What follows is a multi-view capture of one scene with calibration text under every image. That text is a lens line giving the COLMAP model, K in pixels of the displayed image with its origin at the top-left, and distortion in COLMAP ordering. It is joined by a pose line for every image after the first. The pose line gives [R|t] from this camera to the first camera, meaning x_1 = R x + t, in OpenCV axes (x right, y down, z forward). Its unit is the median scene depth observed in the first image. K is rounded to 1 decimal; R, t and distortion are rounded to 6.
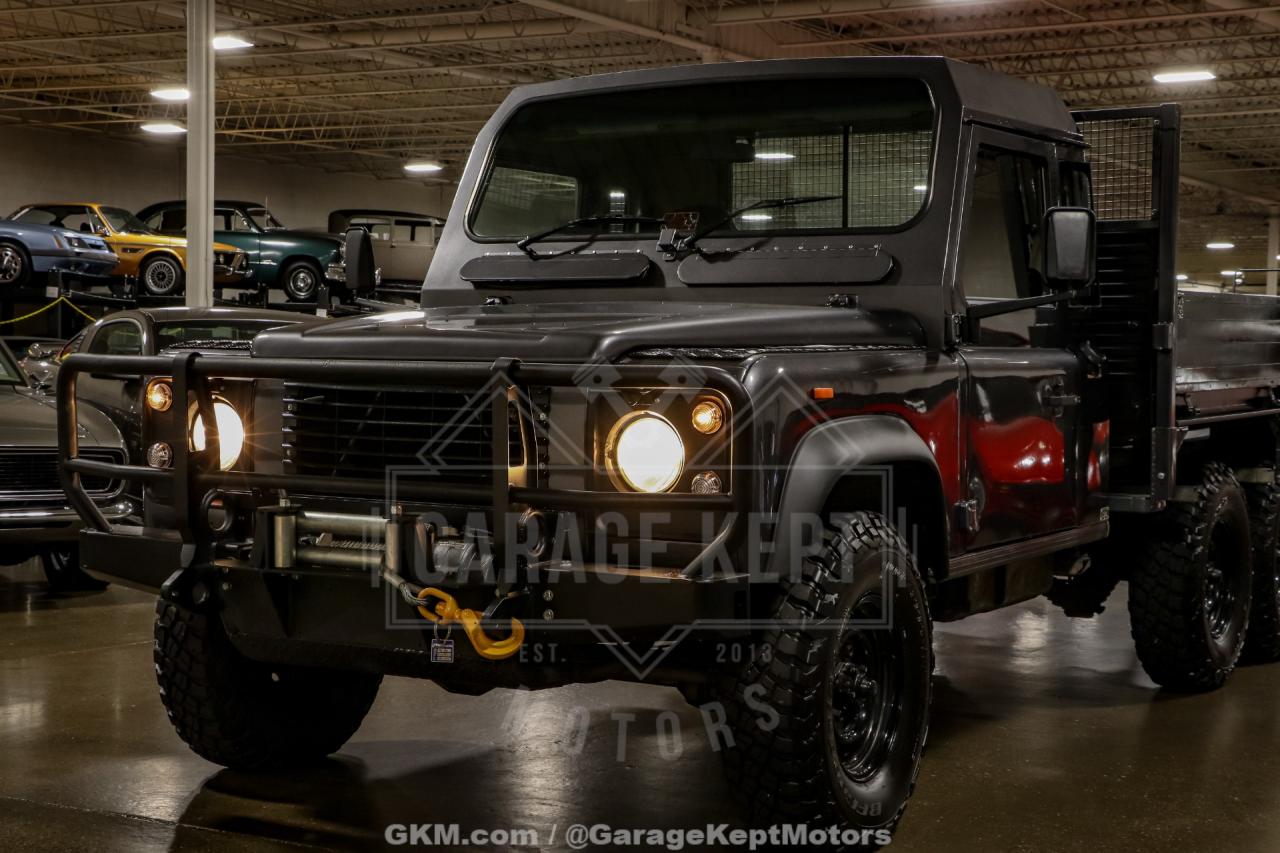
lens RADIAL K [[2001.8, 0, 639.6], [0, 2001.8, 432.4], [0, 0, 1]] dist [0.137777, 0.000000]
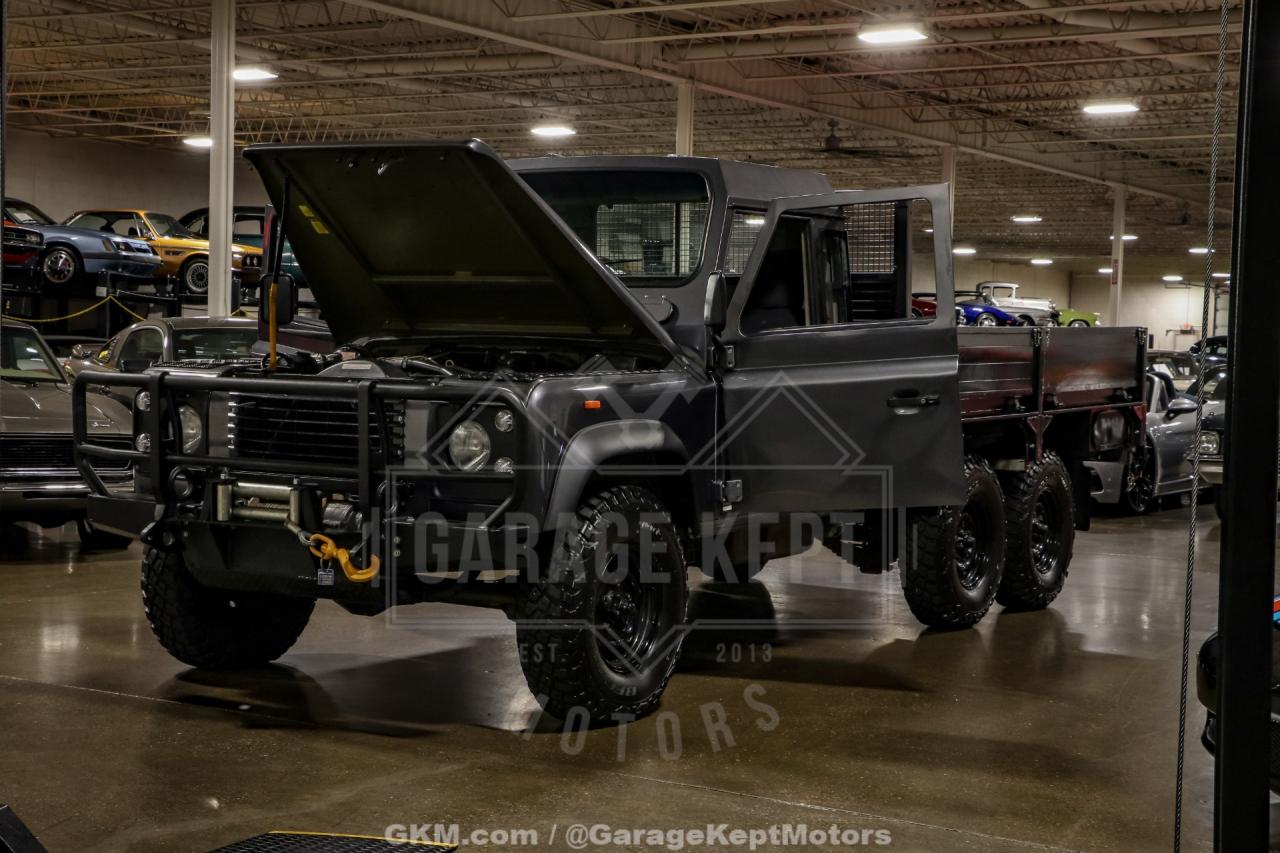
lens RADIAL K [[2001.8, 0, 644.0], [0, 2001.8, 433.7], [0, 0, 1]] dist [0.137777, 0.000000]
pose [[0.999606, 0.009483, -0.026410, 0.134545], [-0.009295, 0.999931, 0.007220, -0.007400], [0.026476, -0.006971, 0.999625, -0.365172]]
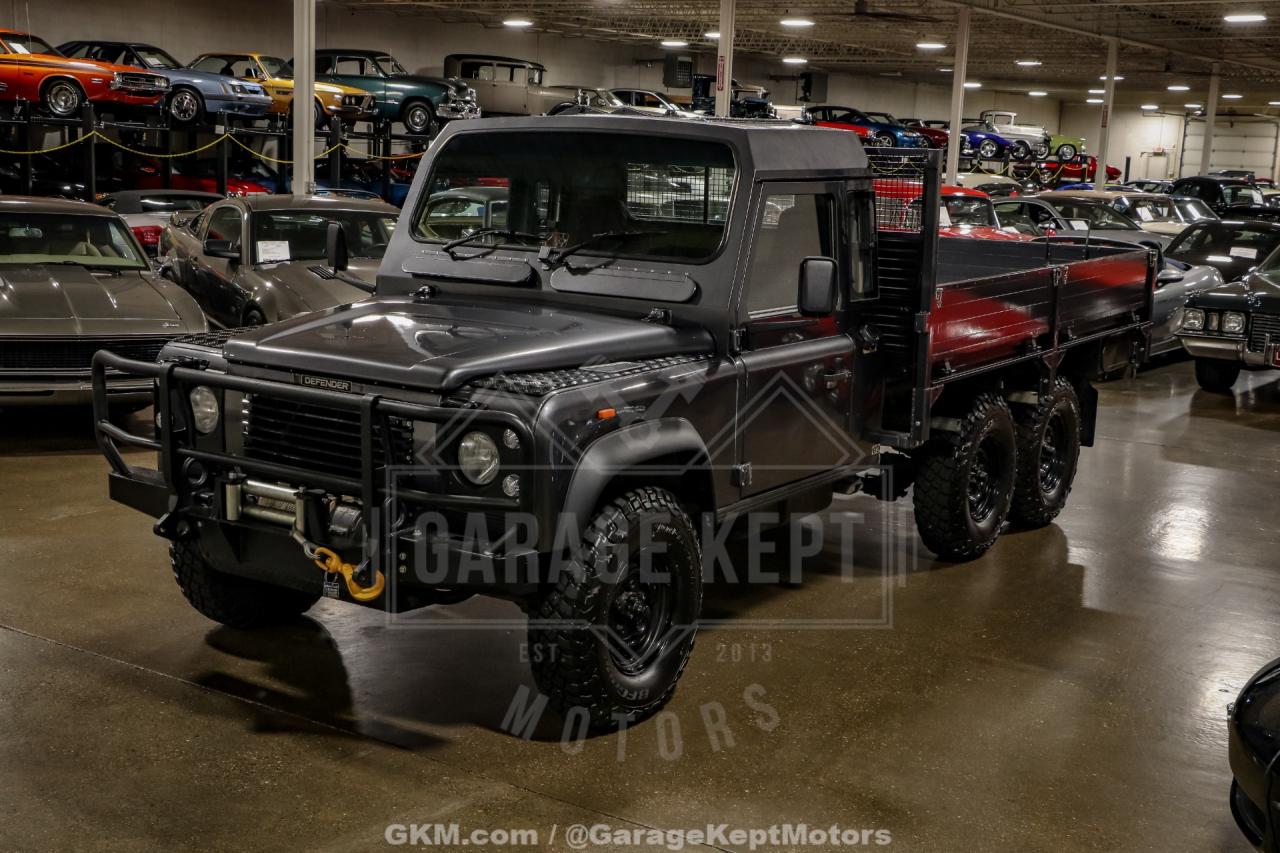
lens RADIAL K [[1619.3, 0, 650.0], [0, 1619.3, 423.0], [0, 0, 1]] dist [0.043854, 0.000000]
pose [[0.998153, 0.031751, -0.051801, 0.145409], [-0.024024, 0.989358, 0.143507, -0.142259], [0.055806, -0.141997, 0.988293, -0.099112]]
